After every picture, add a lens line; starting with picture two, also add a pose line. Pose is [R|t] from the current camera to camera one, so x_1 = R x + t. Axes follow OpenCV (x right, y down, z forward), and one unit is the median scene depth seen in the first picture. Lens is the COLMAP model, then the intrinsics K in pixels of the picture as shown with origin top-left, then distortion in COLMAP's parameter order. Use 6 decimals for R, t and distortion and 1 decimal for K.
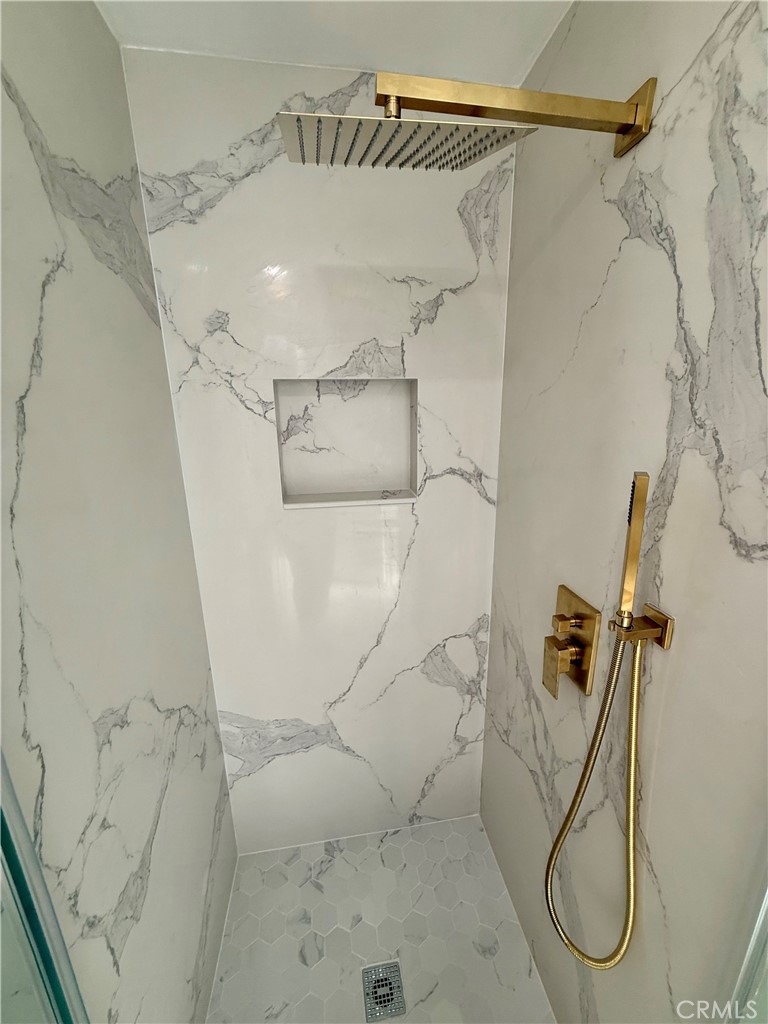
lens RADIAL K [[407.7, 0, 385.1], [0, 407.7, 510.6], [0, 0, 1]] dist [0.000326, -0.000436]
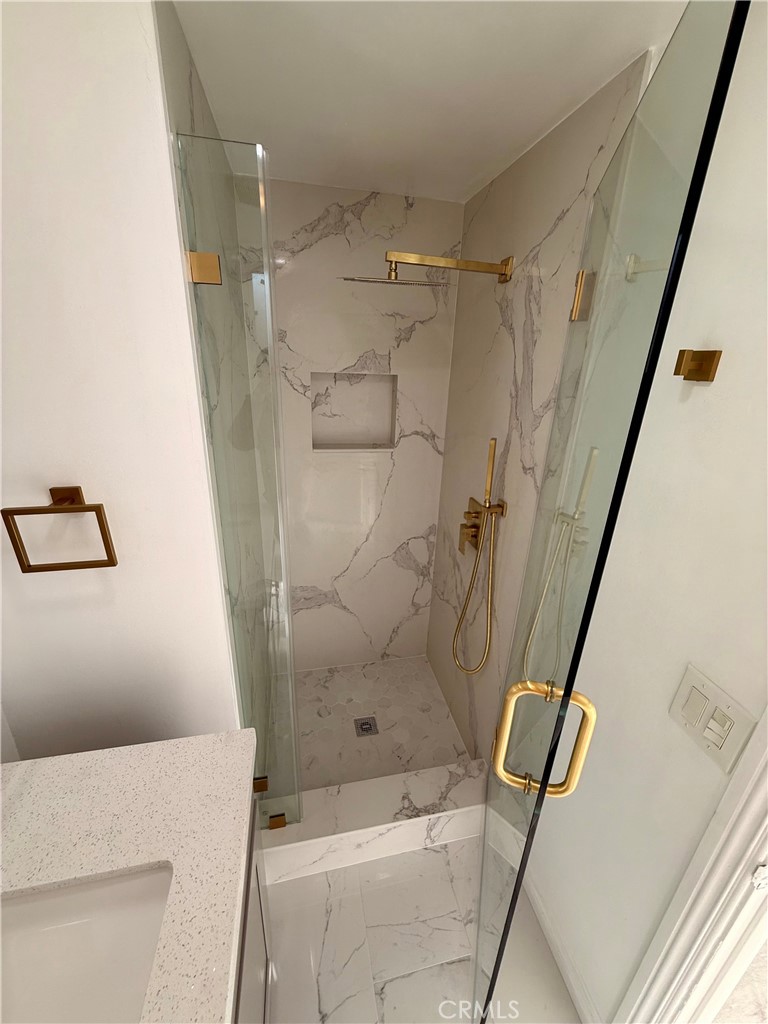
lens RADIAL K [[407.7, 0, 385.1], [0, 407.7, 510.0], [0, 0, 1]] dist [0.000326, -0.000436]
pose [[0.996778, 0.026171, 0.075822, -0.083449], [-0.033797, 0.994301, 0.101113, 0.053390], [-0.072743, -0.103350, 0.991981, -0.694743]]
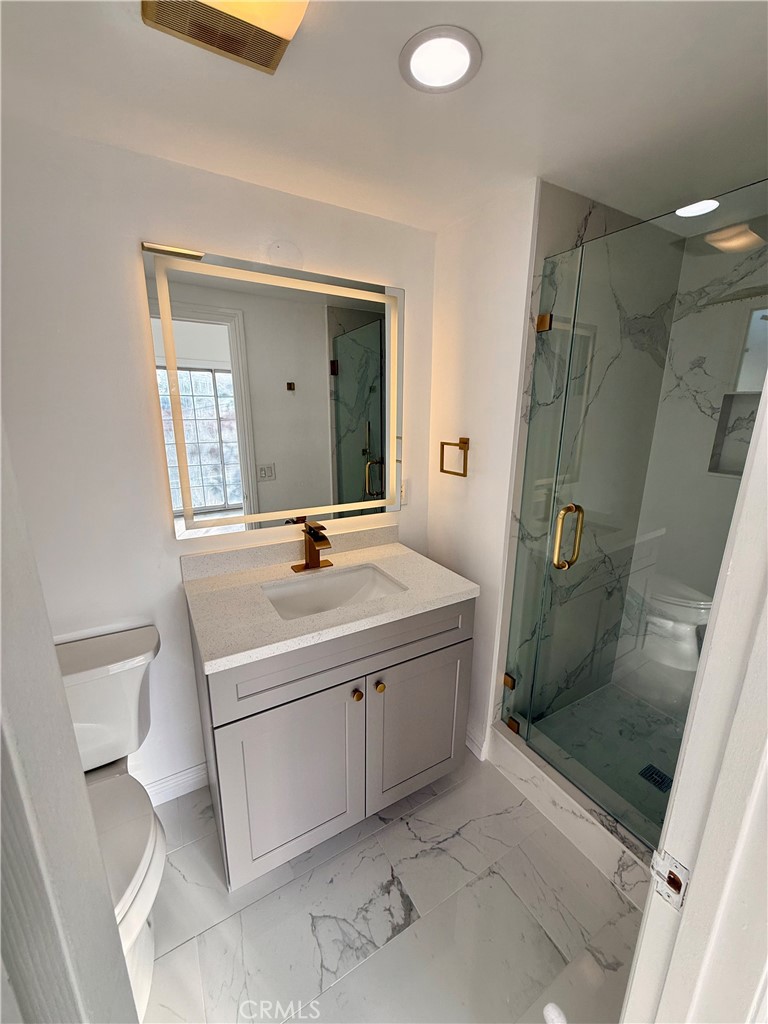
lens RADIAL K [[407.7, 0, 384.9], [0, 407.7, 511.2], [0, 0, 1]] dist [0.000326, -0.000436]
pose [[0.372127, 0.248511, -0.894295, 0.782352], [-0.254224, 0.953936, 0.159299, 0.207796], [0.892688, 0.168072, 0.418163, -0.806175]]
